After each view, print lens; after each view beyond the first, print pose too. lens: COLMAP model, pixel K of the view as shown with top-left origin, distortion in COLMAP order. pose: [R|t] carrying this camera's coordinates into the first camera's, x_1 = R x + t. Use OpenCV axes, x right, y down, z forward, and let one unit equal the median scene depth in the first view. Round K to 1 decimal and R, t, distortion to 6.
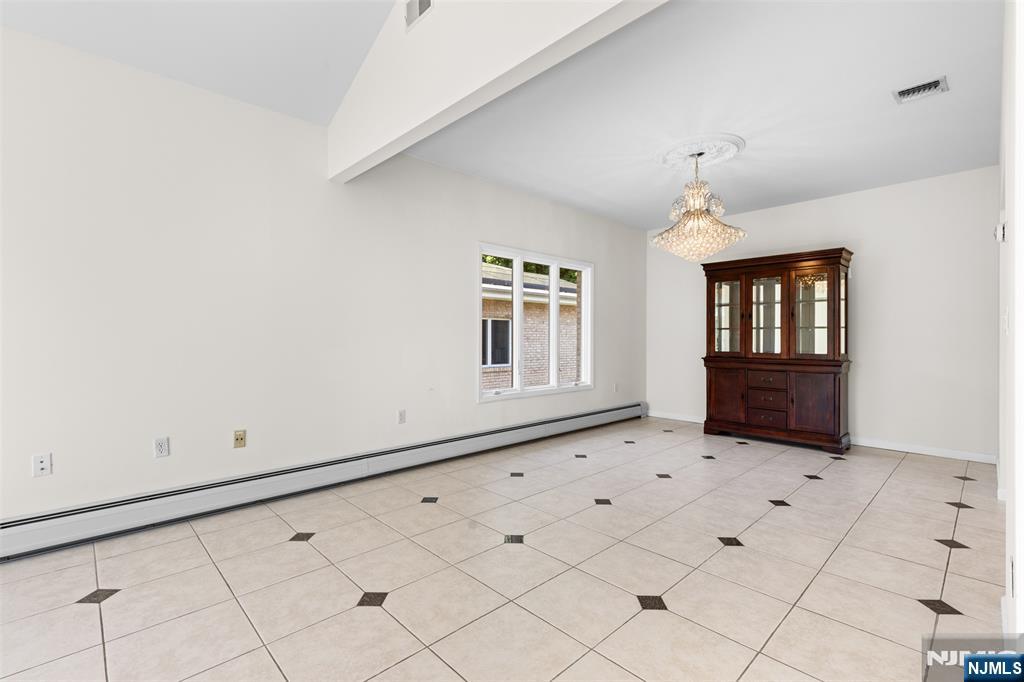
lens RADIAL K [[458.6, 0, 511.3], [0, 458.6, 334.7], [0, 0, 1]] dist [0.006708, -0.000788]
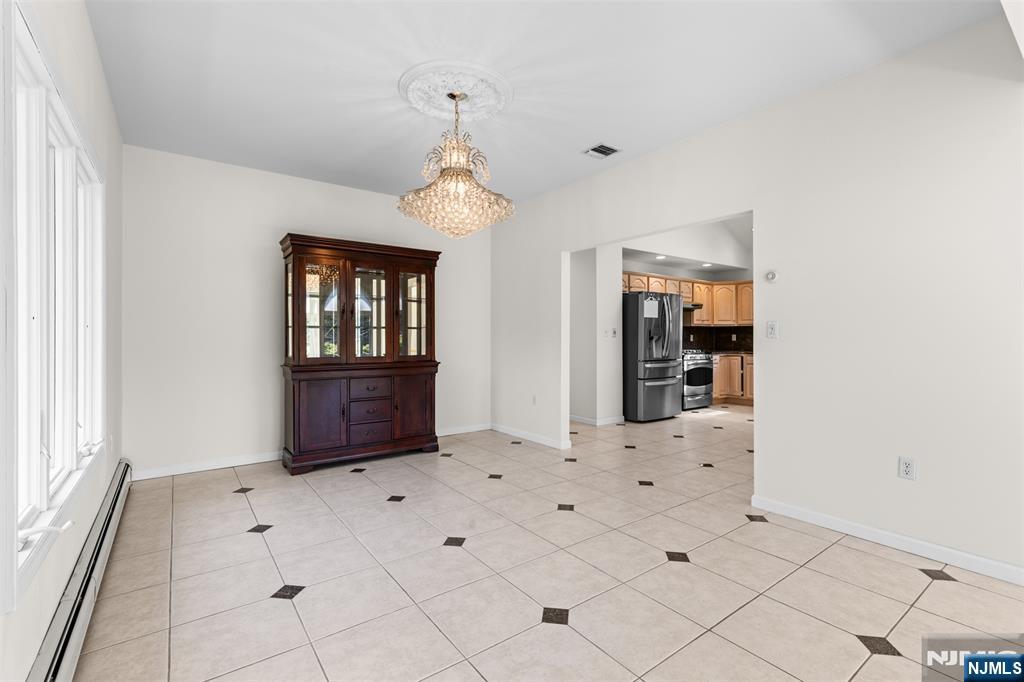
lens RADIAL K [[458.6, 0, 511.3], [0, 458.6, 334.7], [0, 0, 1]] dist [0.006708, -0.000788]
pose [[0.129782, 0.002903, 0.991538, -0.261198], [-0.002617, 0.999993, -0.002585, 0.000999], [-0.991539, -0.002260, 0.129789, 0.641905]]
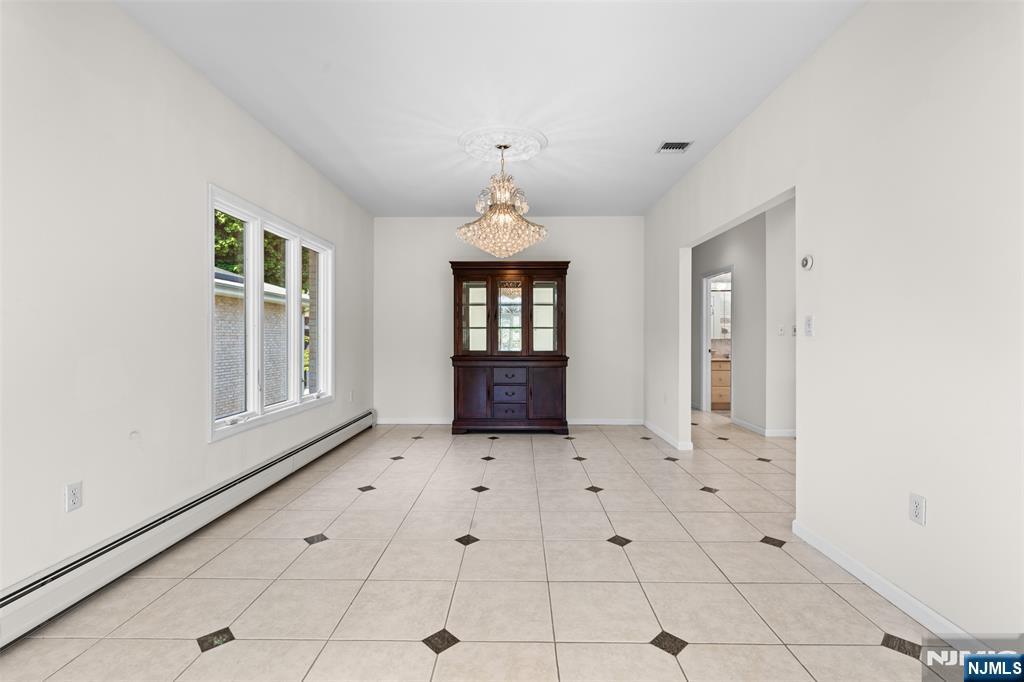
lens RADIAL K [[458.6, 0, 511.3], [0, 458.6, 334.7], [0, 0, 1]] dist [0.006708, -0.000788]
pose [[0.703296, -0.000051, 0.710897, -0.210247], [-0.001111, 0.999999, 0.001171, 0.000740], [-0.710896, -0.001613, 0.703295, 0.246272]]
